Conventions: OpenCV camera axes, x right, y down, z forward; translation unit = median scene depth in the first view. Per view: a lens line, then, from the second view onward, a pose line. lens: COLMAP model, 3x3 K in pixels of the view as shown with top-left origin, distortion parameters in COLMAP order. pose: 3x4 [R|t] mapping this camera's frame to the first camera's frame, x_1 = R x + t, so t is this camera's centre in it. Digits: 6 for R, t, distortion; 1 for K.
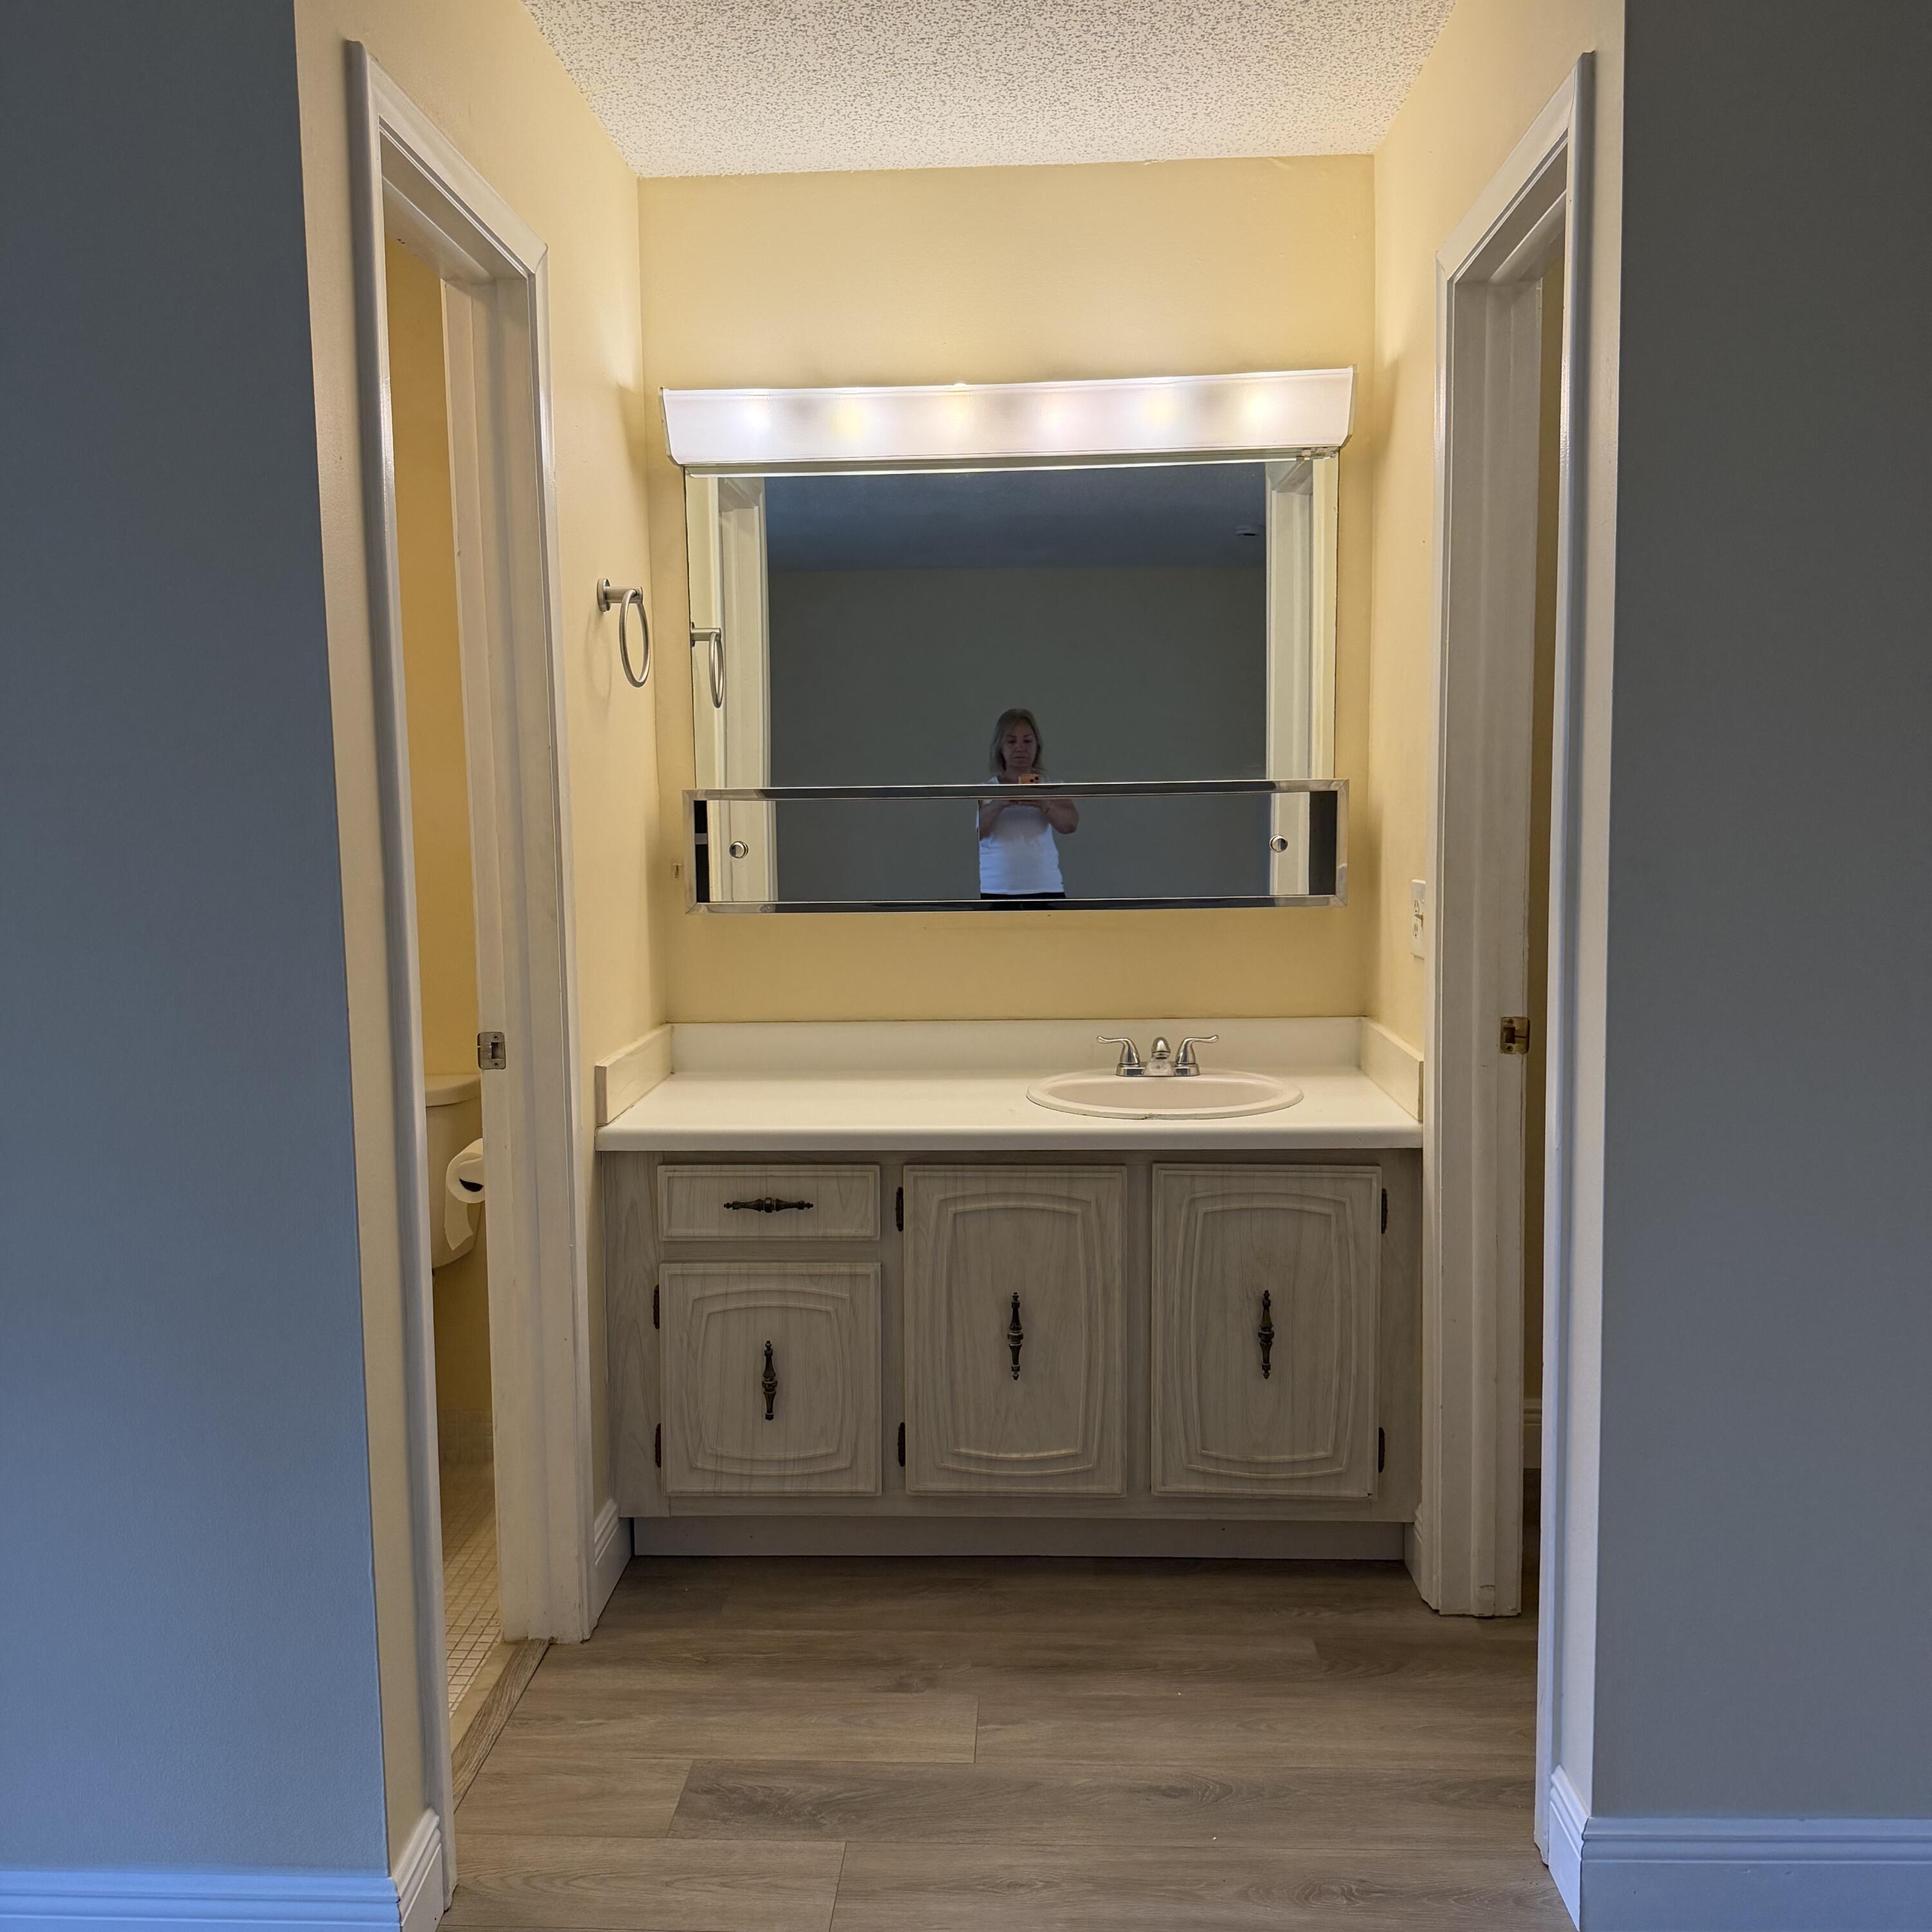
lens RADIAL K [[1794.0, 0, 955.5], [0, 1794.0, 961.7], [0, 0, 1]] dist [0.163068, -0.323501]
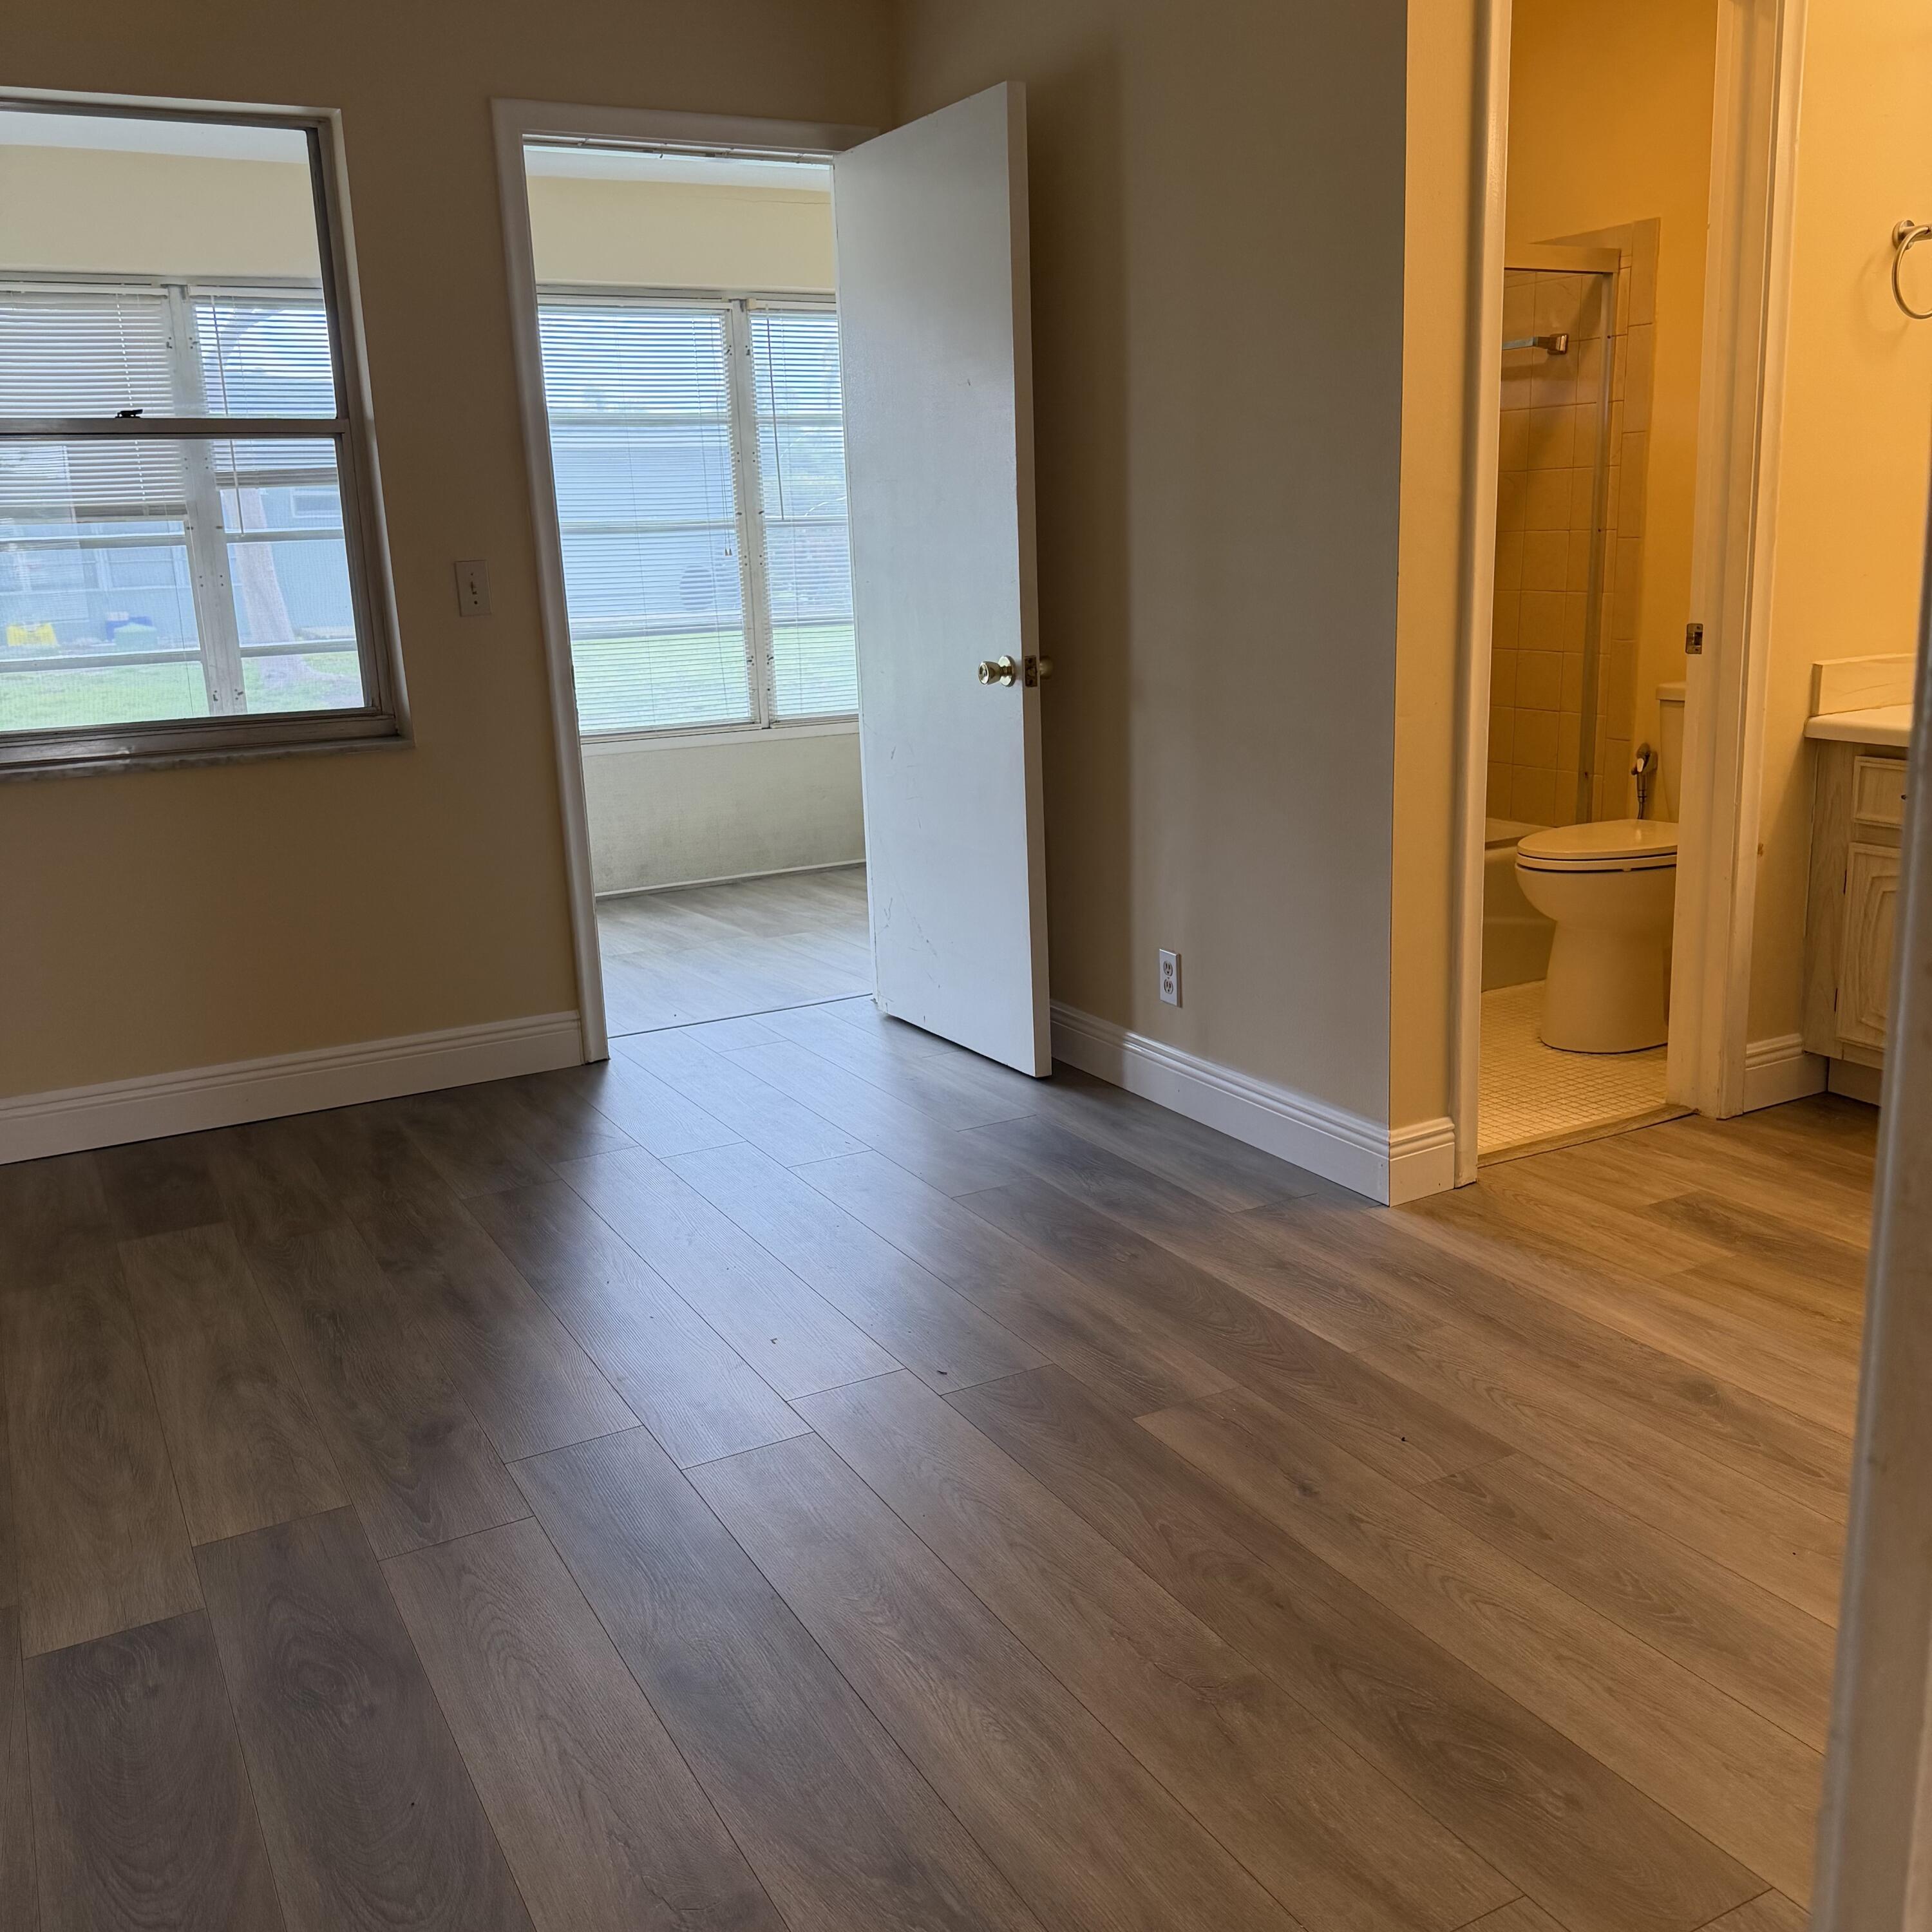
lens RADIAL K [[1794.0, 0, 955.5], [0, 1794.0, 961.7], [0, 0, 1]] dist [0.163068, -0.323501]
pose [[0.524059, 0.193497, -0.829410, 0.564630], [-0.048187, 0.979026, 0.197955, 0.041710], [0.850317, -0.063774, 0.522392, -0.105906]]
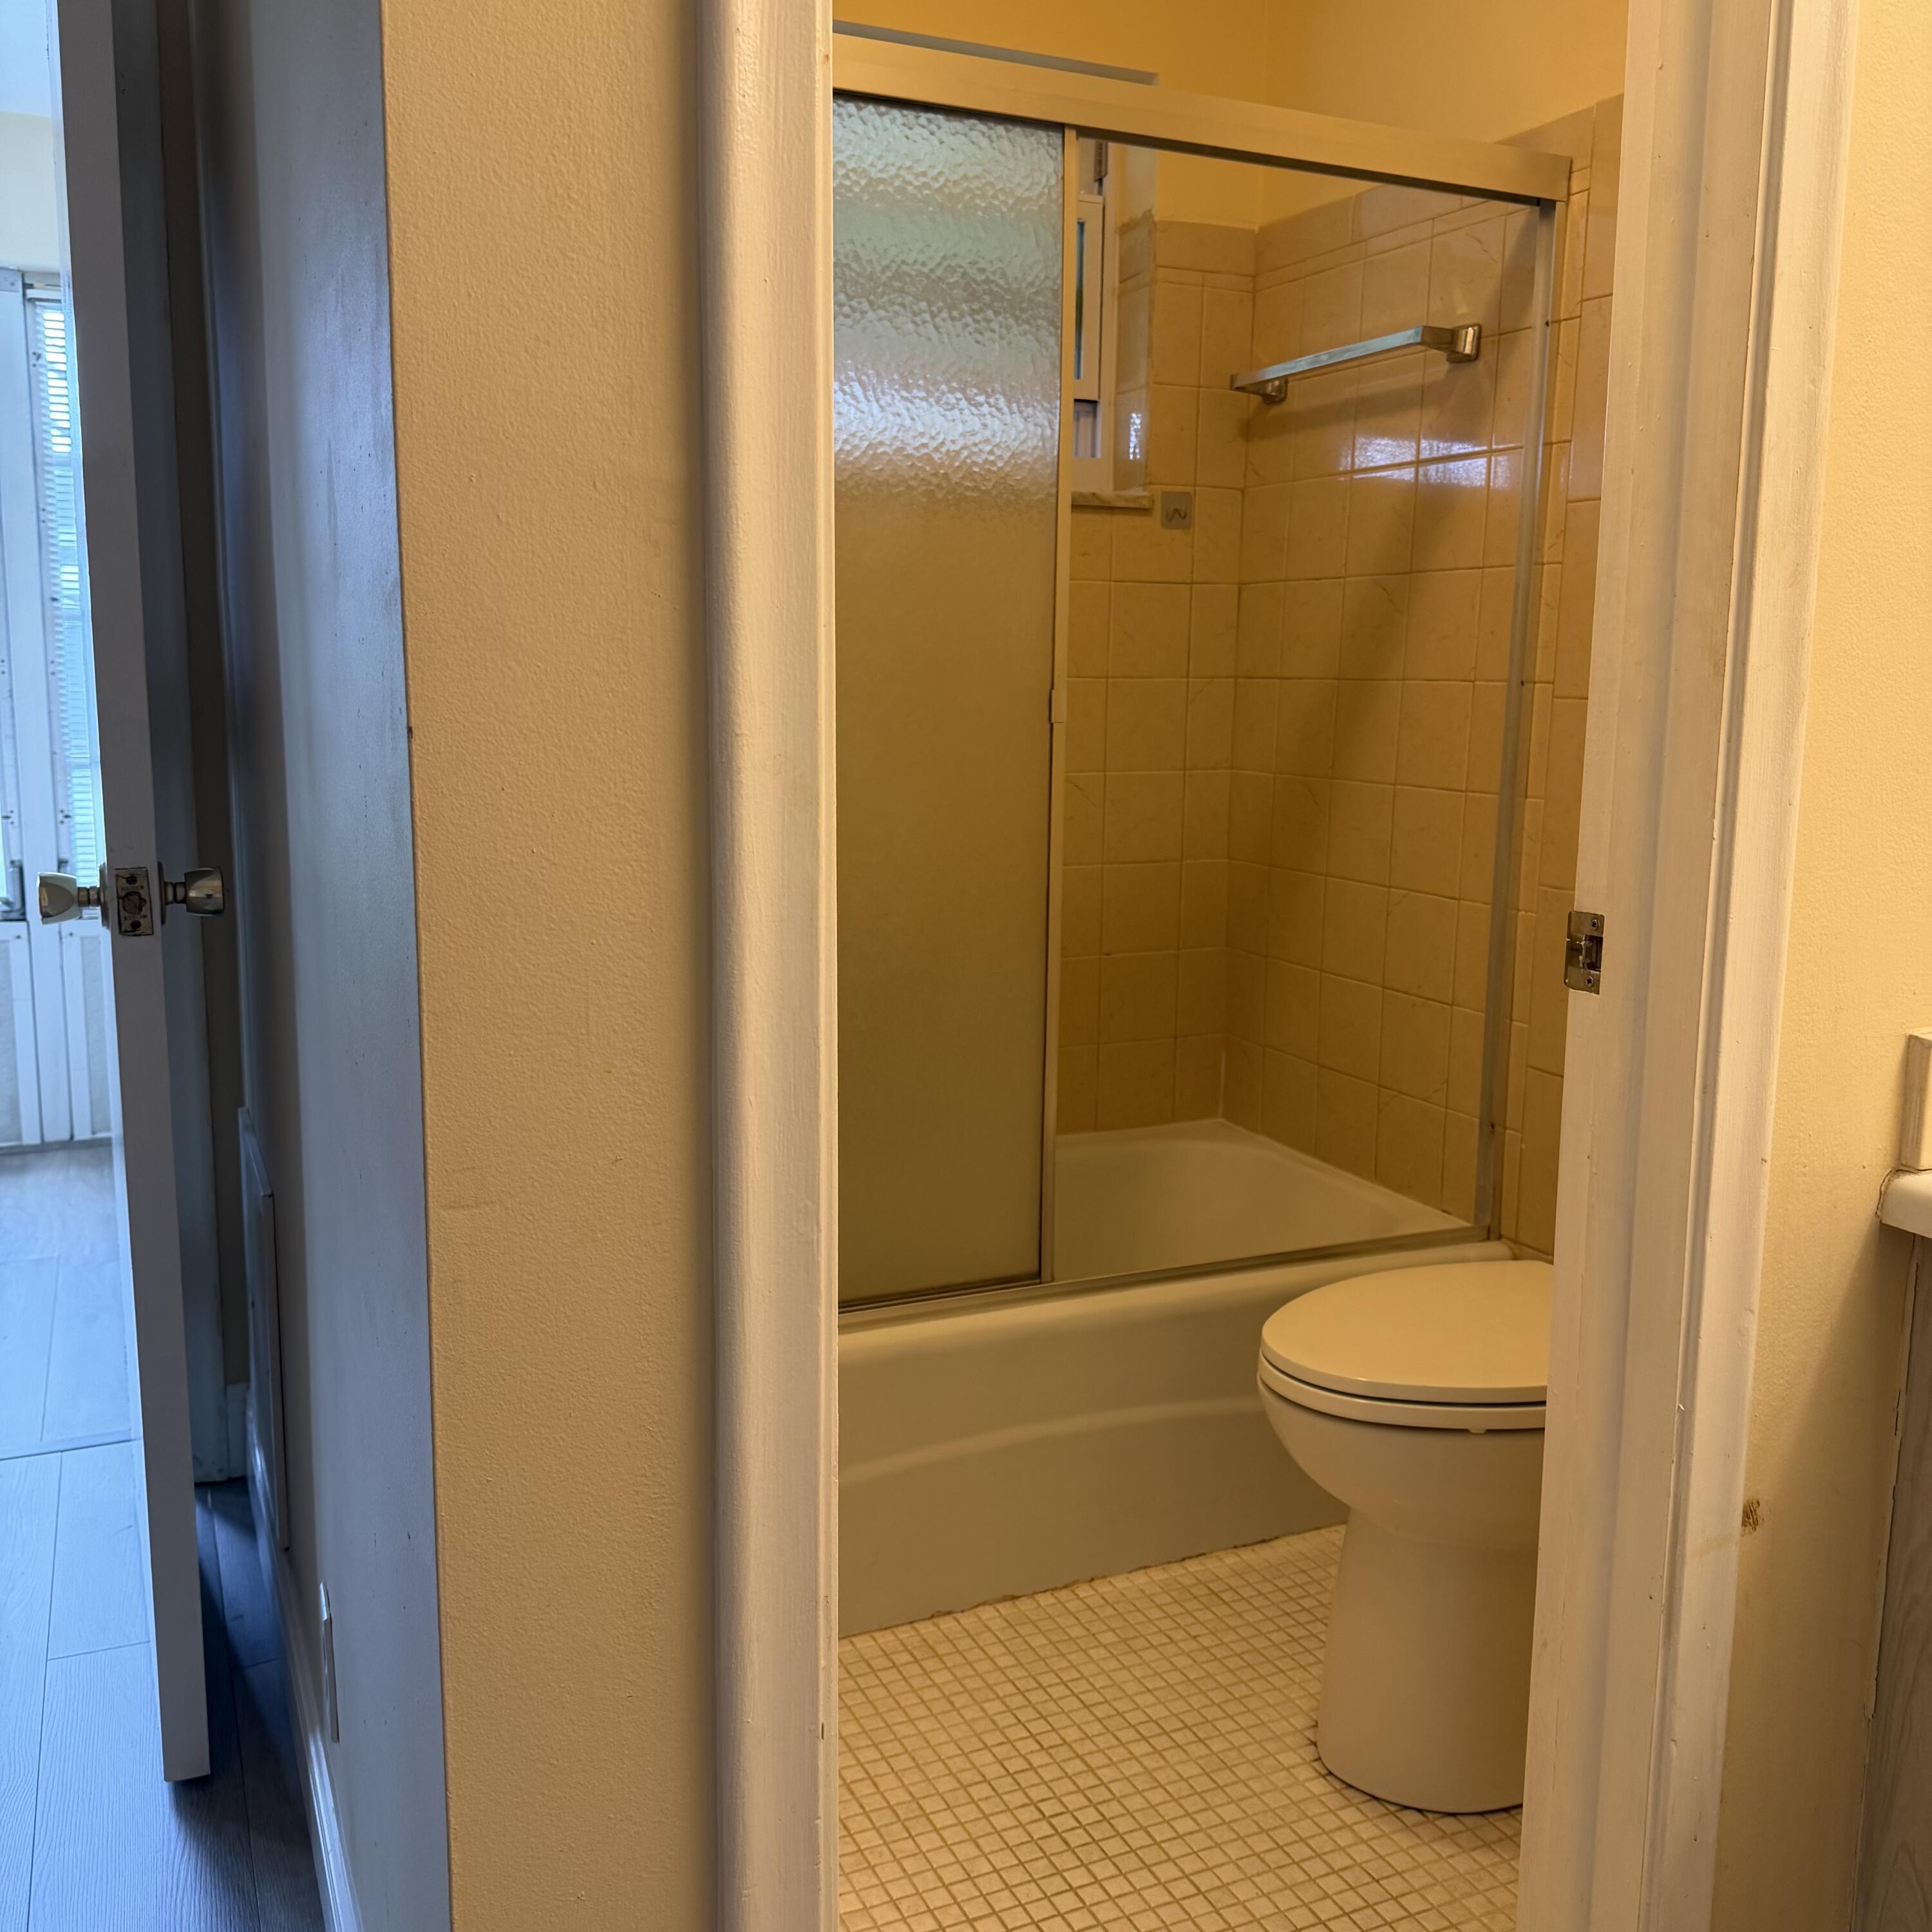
lens RADIAL K [[1794.0, 0, 955.5], [0, 1794.0, 961.7], [0, 0, 1]] dist [0.163068, -0.323501]
pose [[0.462385, 0.159685, -0.872182, 0.083599], [-0.100454, 0.986751, 0.127405, 0.007498], [0.880970, 0.028704, 0.472300, 0.628736]]
